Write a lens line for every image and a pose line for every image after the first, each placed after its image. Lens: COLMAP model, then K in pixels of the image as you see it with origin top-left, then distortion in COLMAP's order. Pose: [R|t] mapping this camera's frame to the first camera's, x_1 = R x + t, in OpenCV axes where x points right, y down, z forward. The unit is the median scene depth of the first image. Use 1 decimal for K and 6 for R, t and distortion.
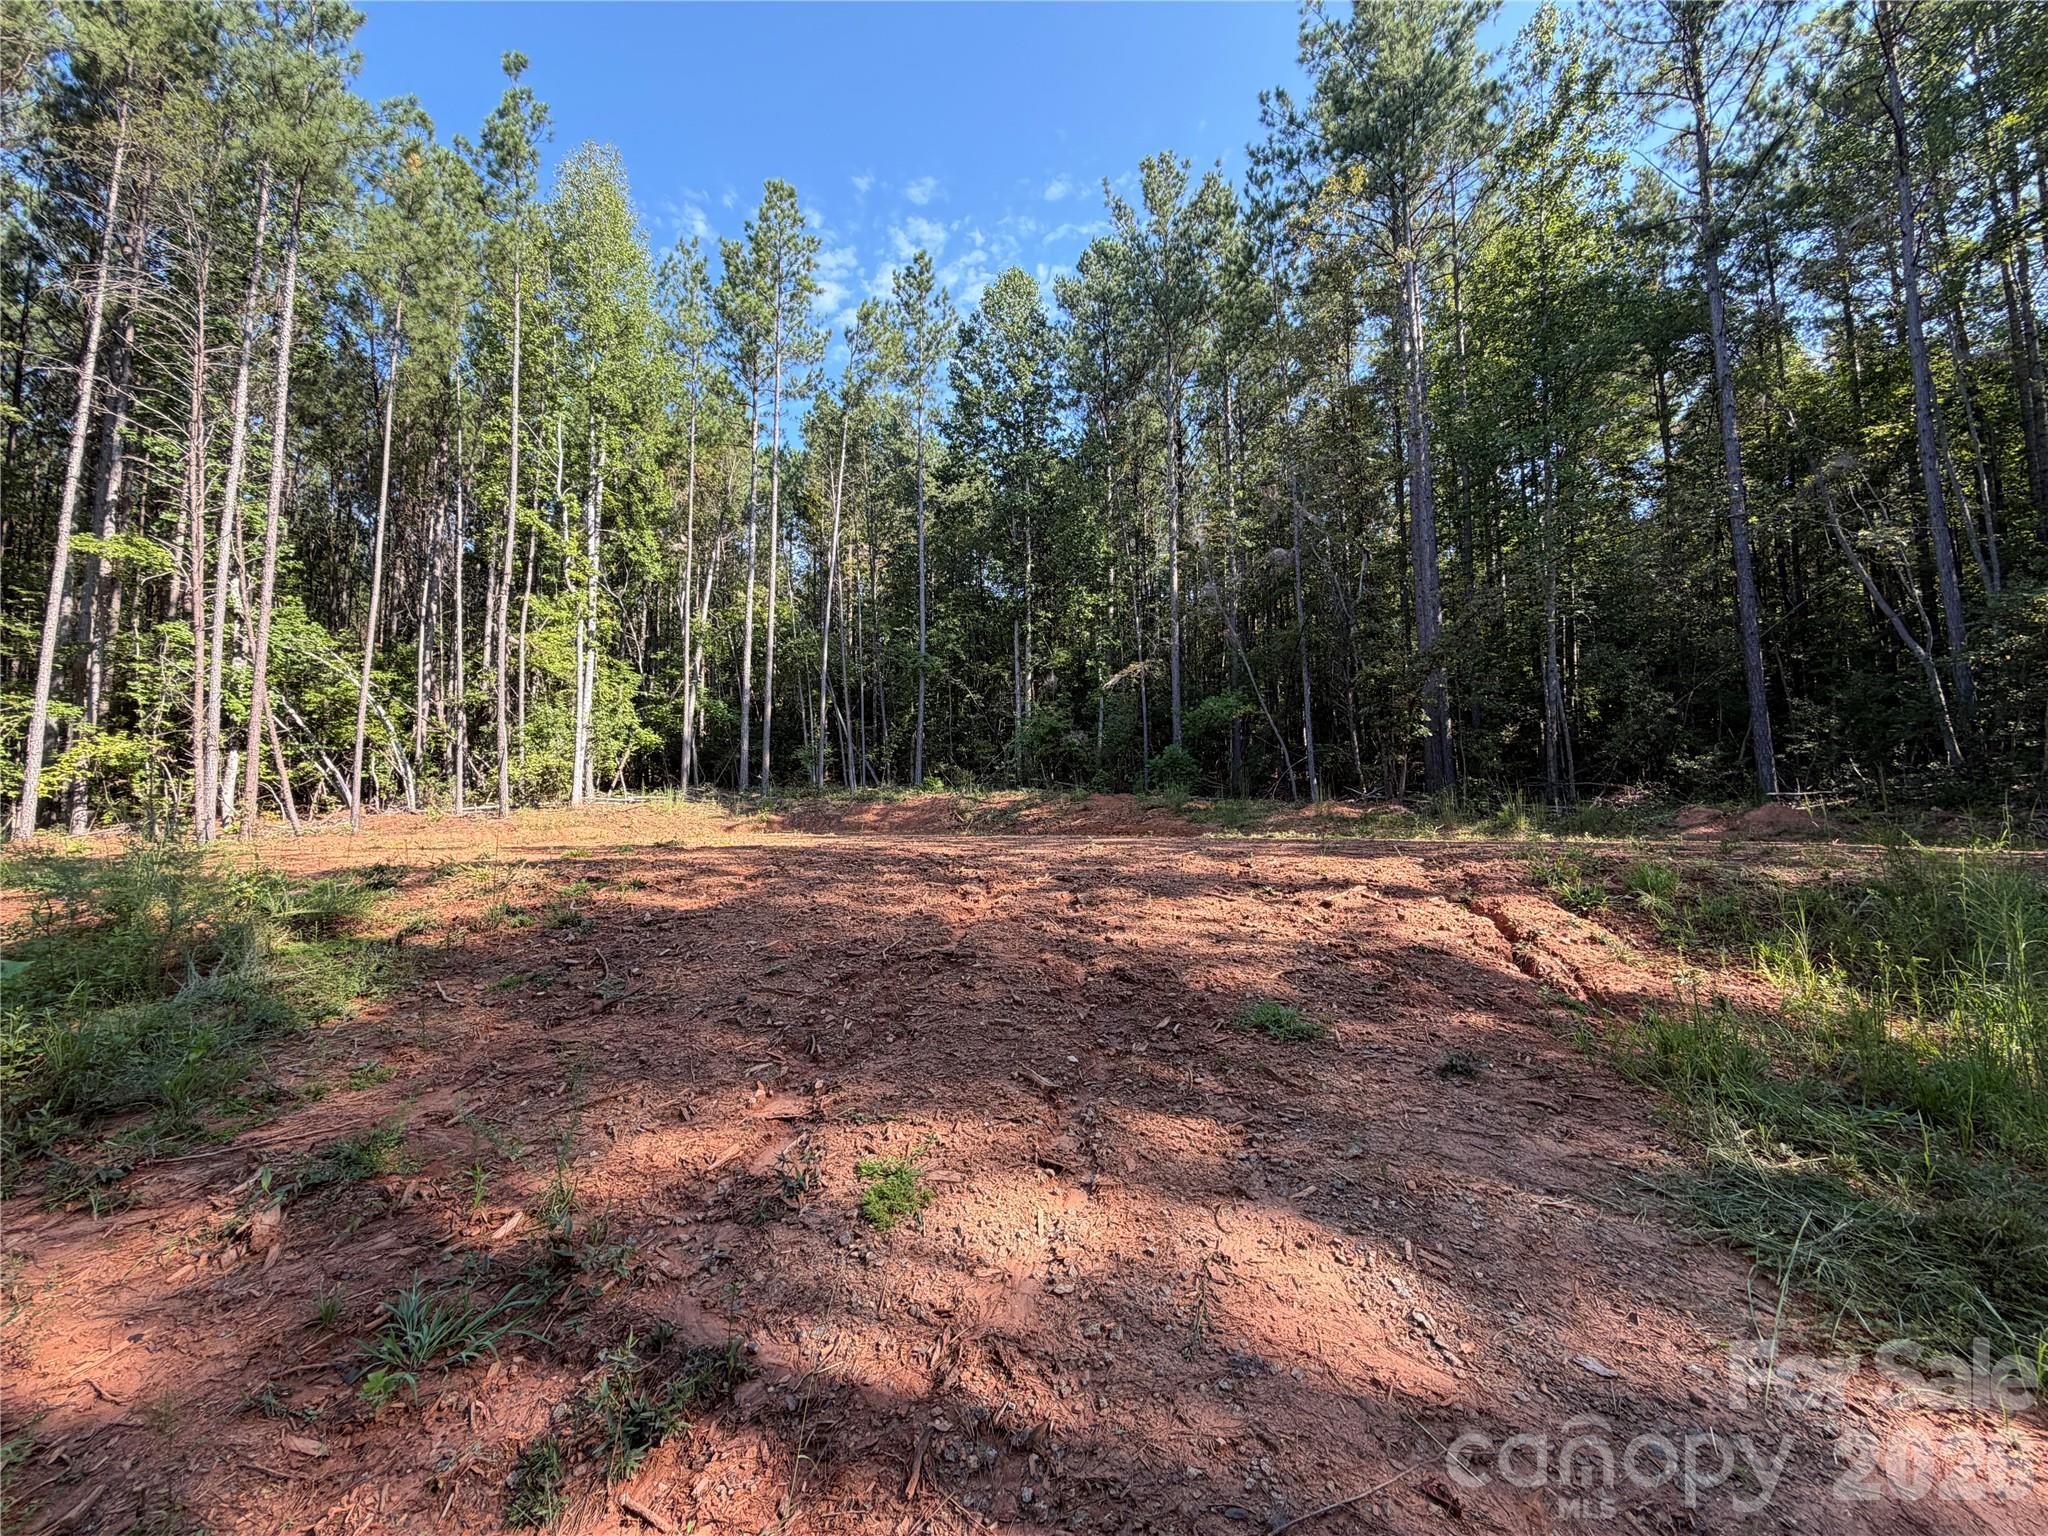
lens RADIAL K [[805.8, 0, 1024.0], [0, 805.8, 768.0], [0, 0, 1]] dist [0.000348, 0.000118]
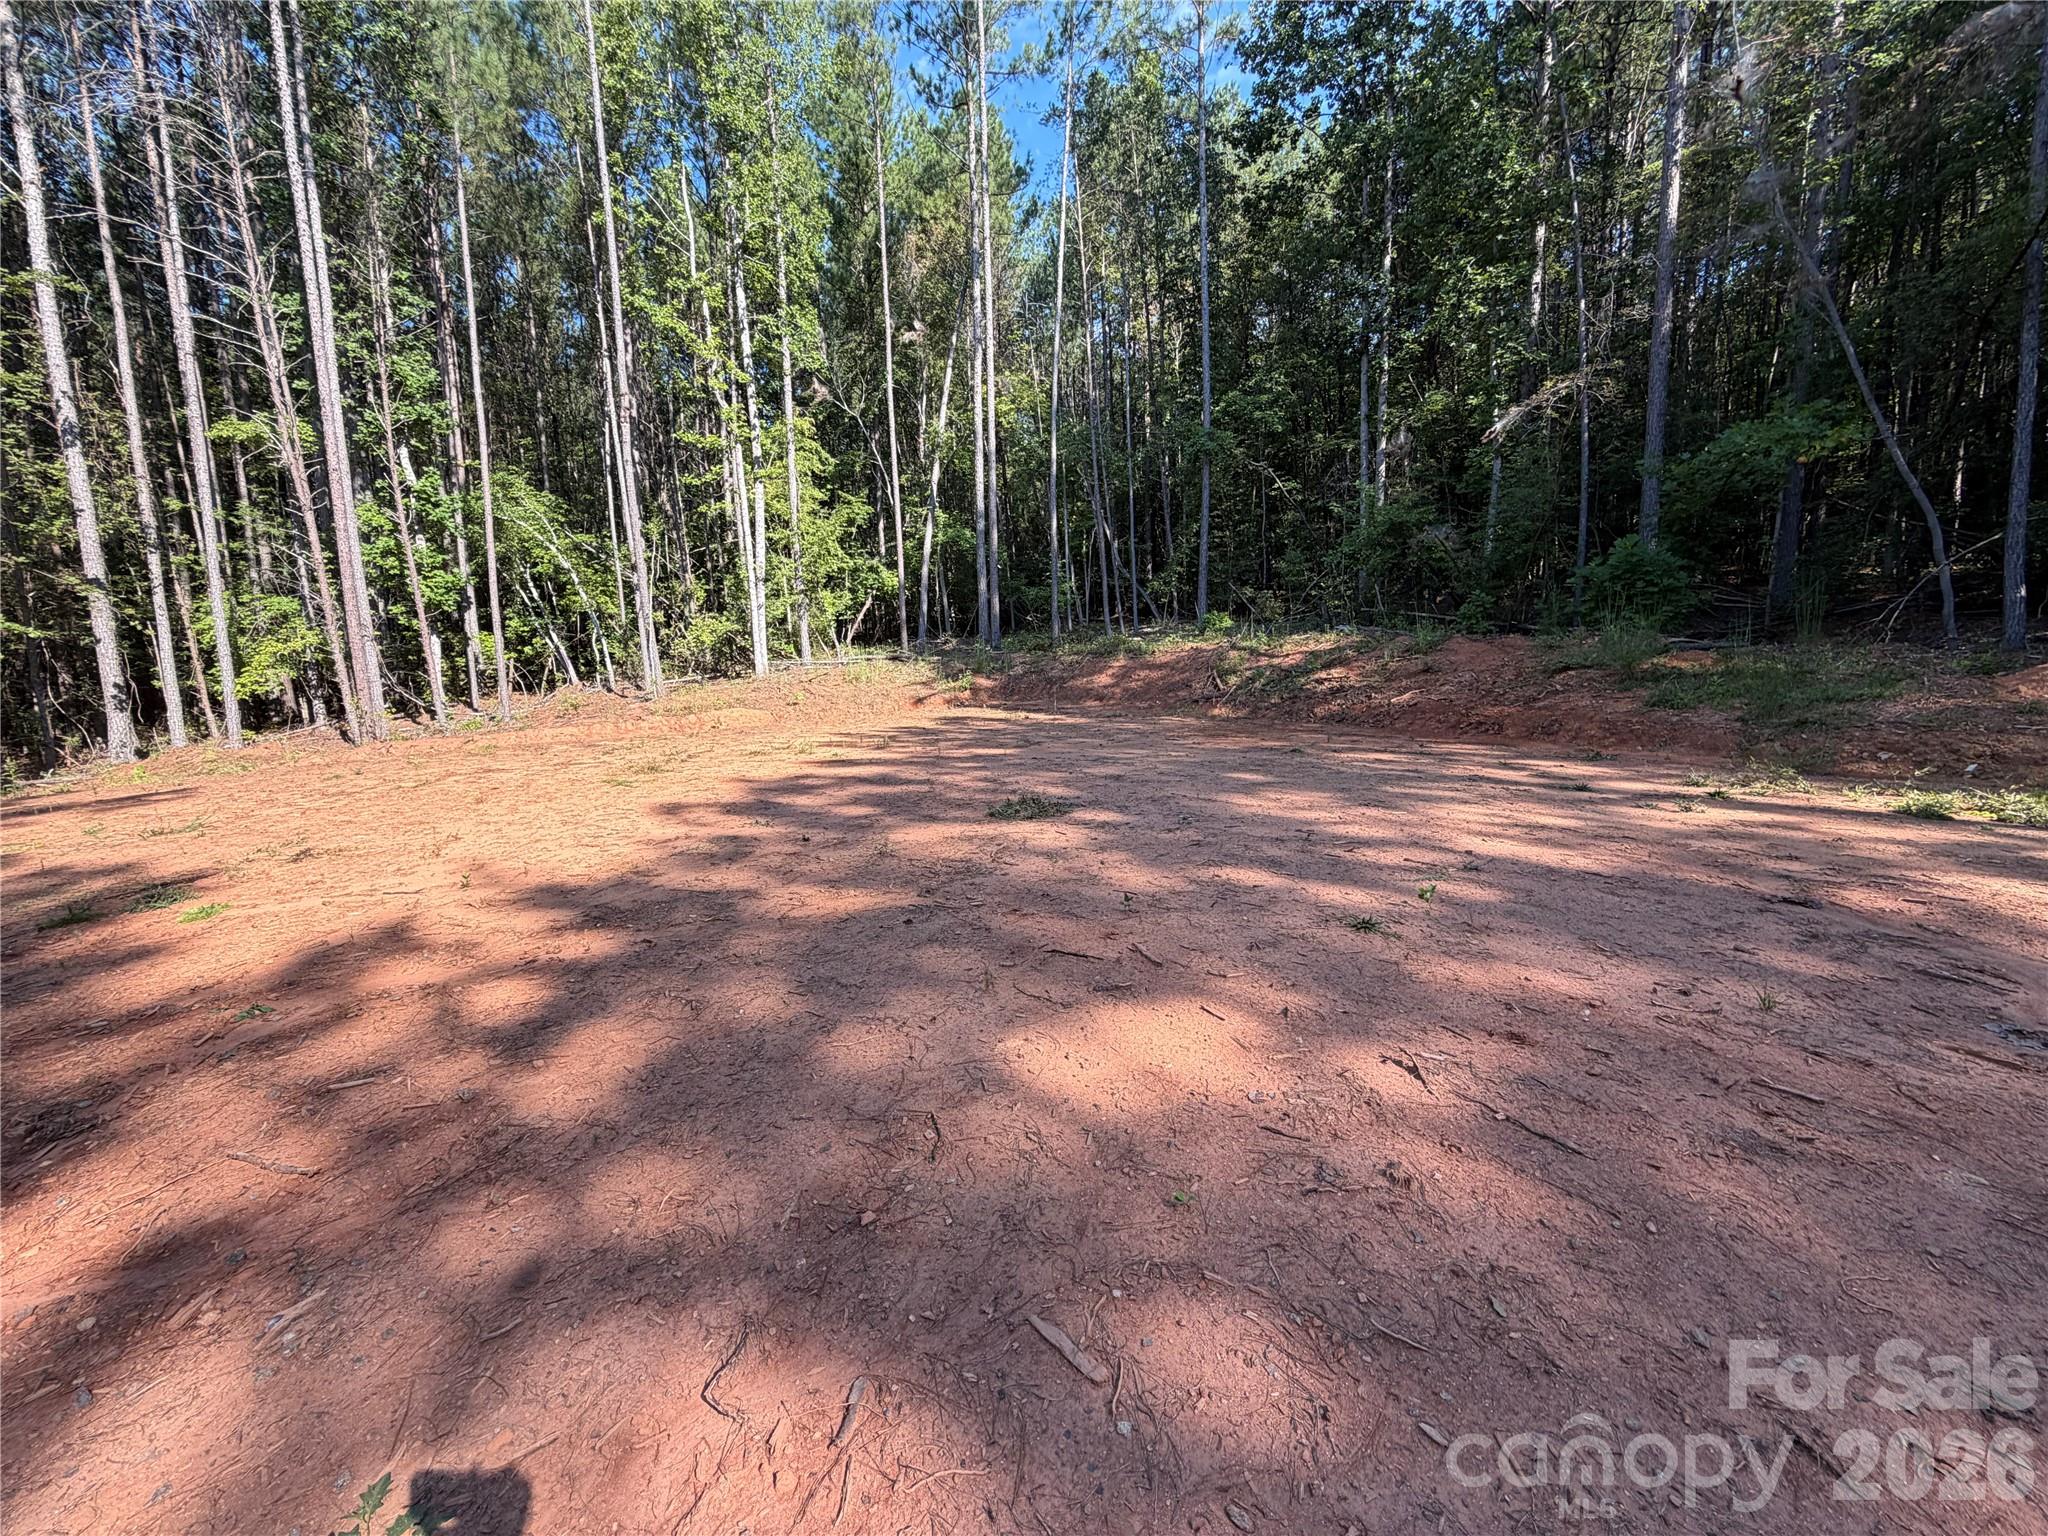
lens RADIAL K [[805.8, 0, 1024.0], [0, 805.8, 768.0], [0, 0, 1]] dist [0.000348, 0.000118]
pose [[0.888691, 0.037122, -0.457002, 0.069983], [0.066646, 0.975673, 0.208854, -0.015280], [0.453638, -0.216064, 0.864598, 0.300812]]
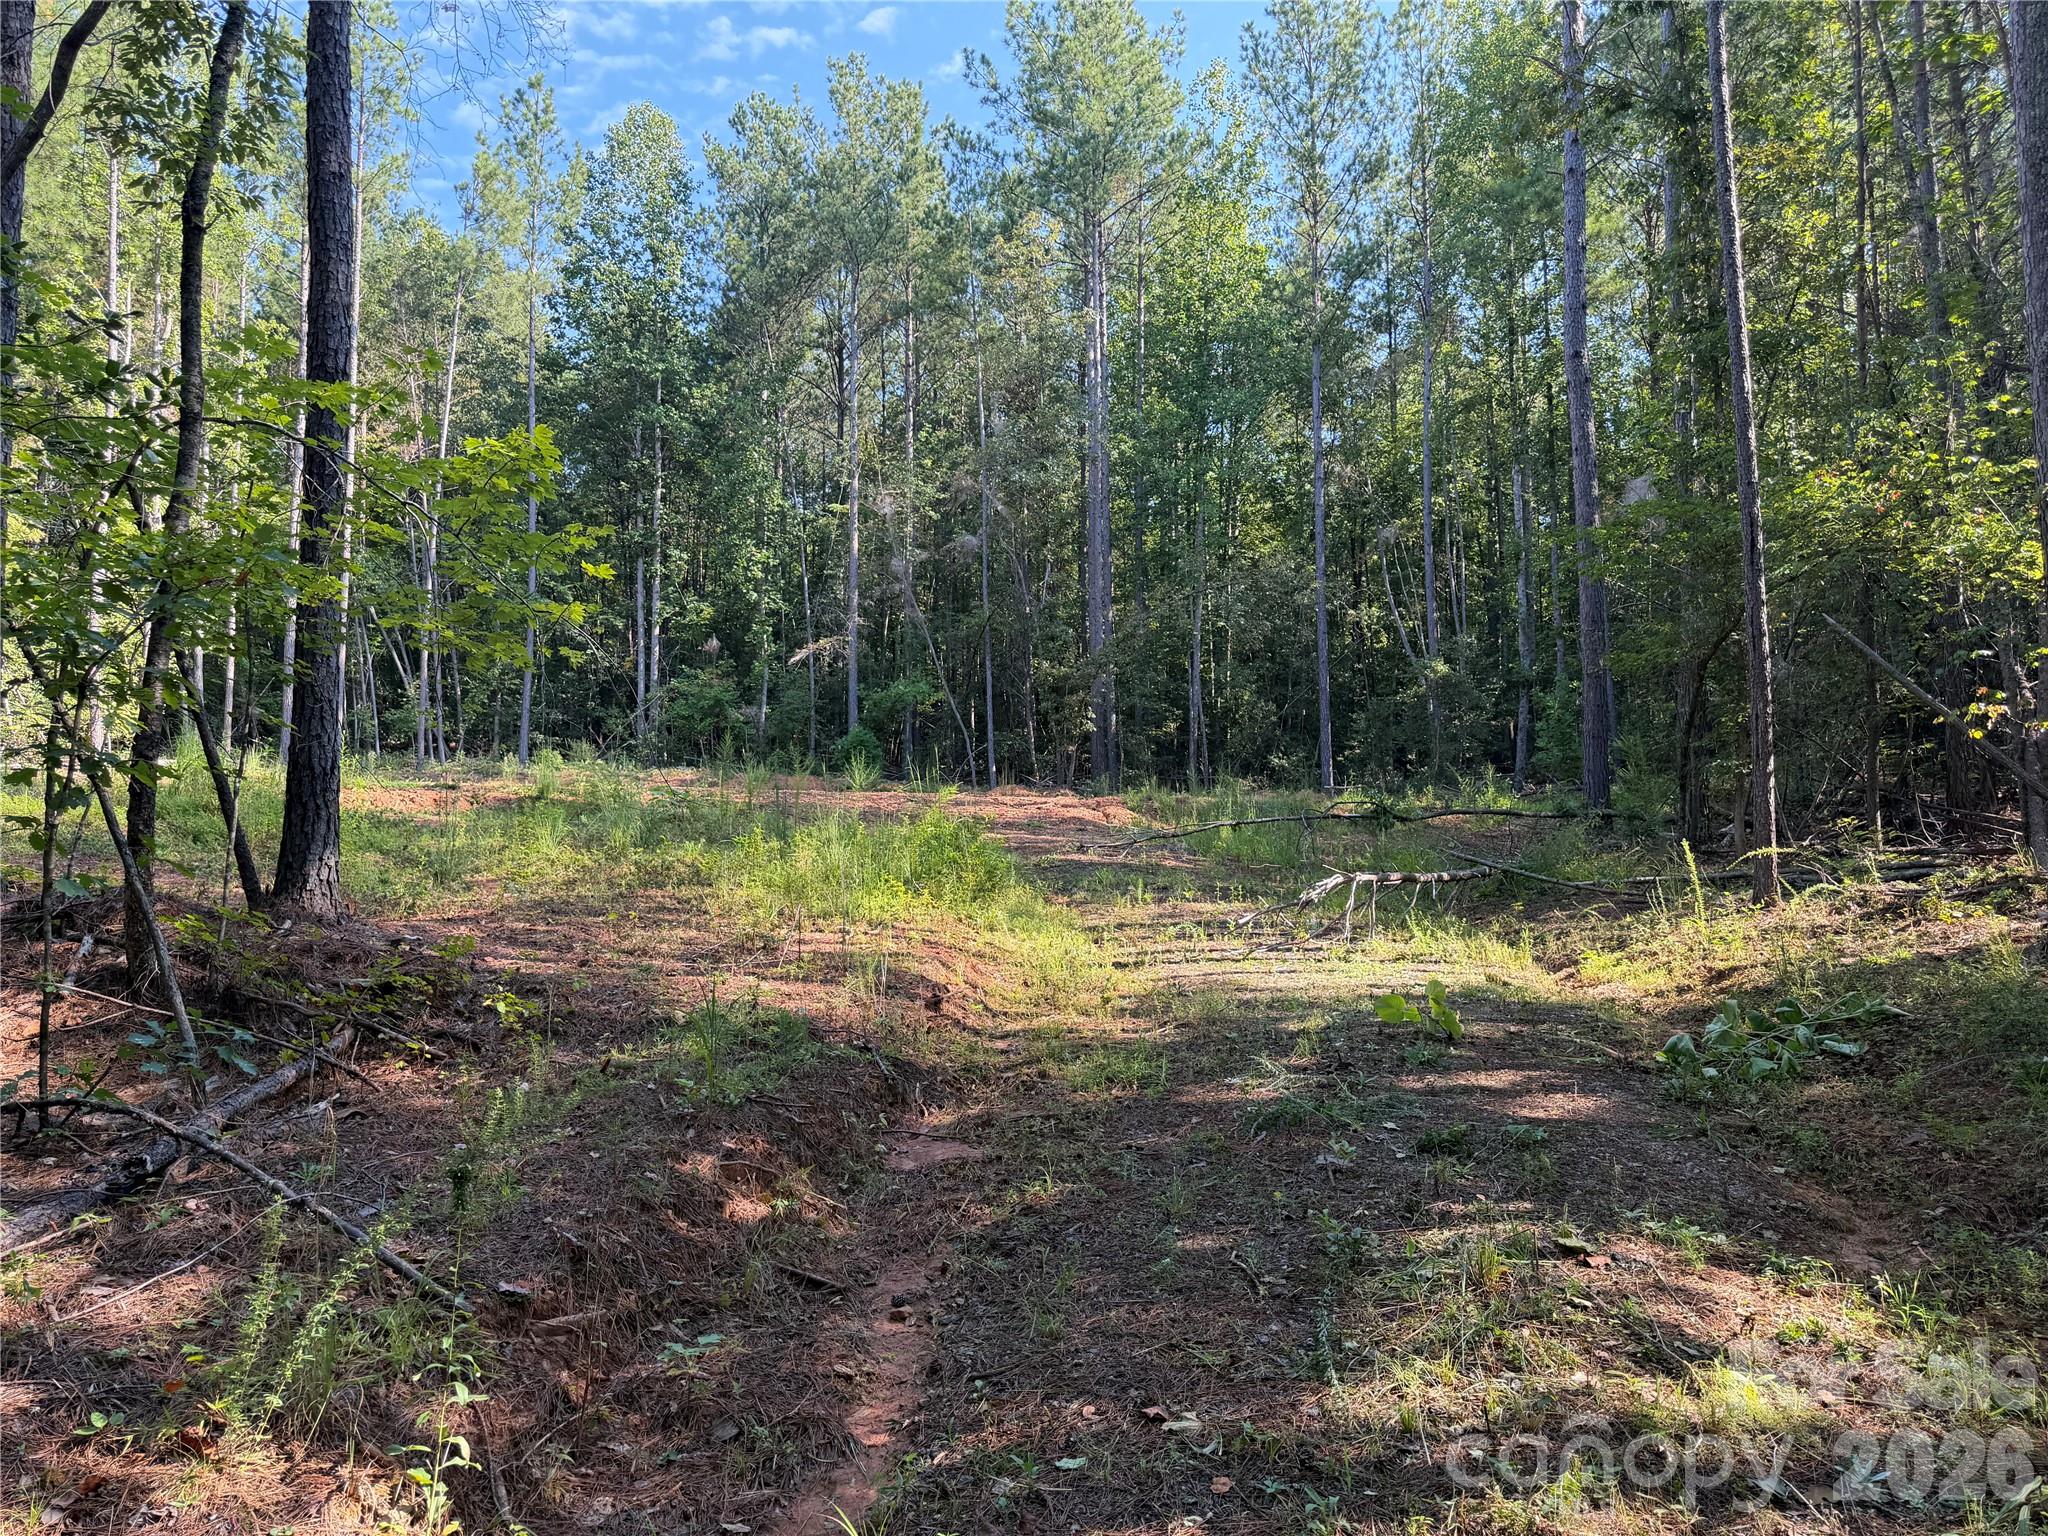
lens RADIAL K [[1443.9, 0, 1024.0], [0, 1443.9, 768.0], [0, 0, 1]] dist [0.001178, 0.000124]
pose [[0.918731, 0.035808, 0.393258, -0.270839], [-0.038876, 0.999244, -0.000163, 0.011925], [-0.392966, -0.015139, 0.919428, -0.583418]]
